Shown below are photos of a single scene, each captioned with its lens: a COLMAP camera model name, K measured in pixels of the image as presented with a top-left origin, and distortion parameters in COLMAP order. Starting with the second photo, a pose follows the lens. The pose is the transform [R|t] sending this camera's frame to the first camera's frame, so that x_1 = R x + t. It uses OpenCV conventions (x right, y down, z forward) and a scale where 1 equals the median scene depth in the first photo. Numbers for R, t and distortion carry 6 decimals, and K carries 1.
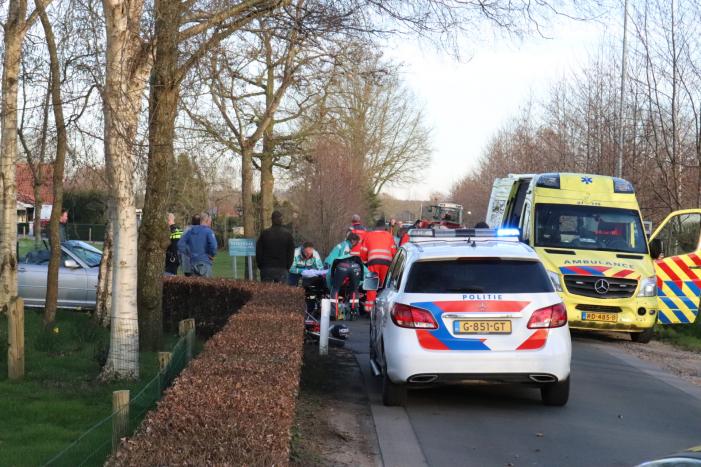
lens RADIAL K [[1649.3, 0, 353.1], [0, 1649.3, 245.5], [0, 0, 1]] dist [0.215288, 0.681368]
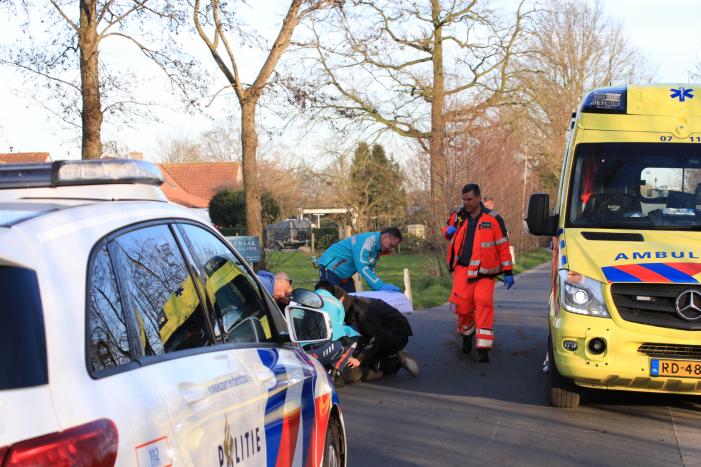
lens RADIAL K [[1649.3, 0, 353.1], [0, 1649.3, 245.5], [0, 0, 1]] dist [0.215288, 0.681368]
pose [[0.982683, -0.034002, -0.182150, 0.140834], [0.033655, 0.999421, -0.004997, 0.006553], [0.182214, -0.001219, 0.983258, 0.504541]]
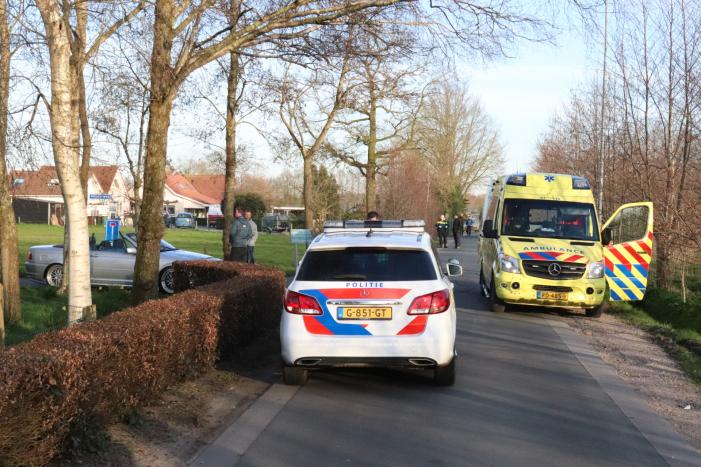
lens RADIAL K [[1172.7, 0, 350.5], [0, 1172.7, 233.5], [0, 0, 1]] dist [0.054157, 0.105266]
pose [[0.993532, -0.003545, -0.113499, 0.100454], [0.003590, 0.999994, 0.000187, -0.001179], [0.113497, -0.000593, 0.993538, 0.164902]]
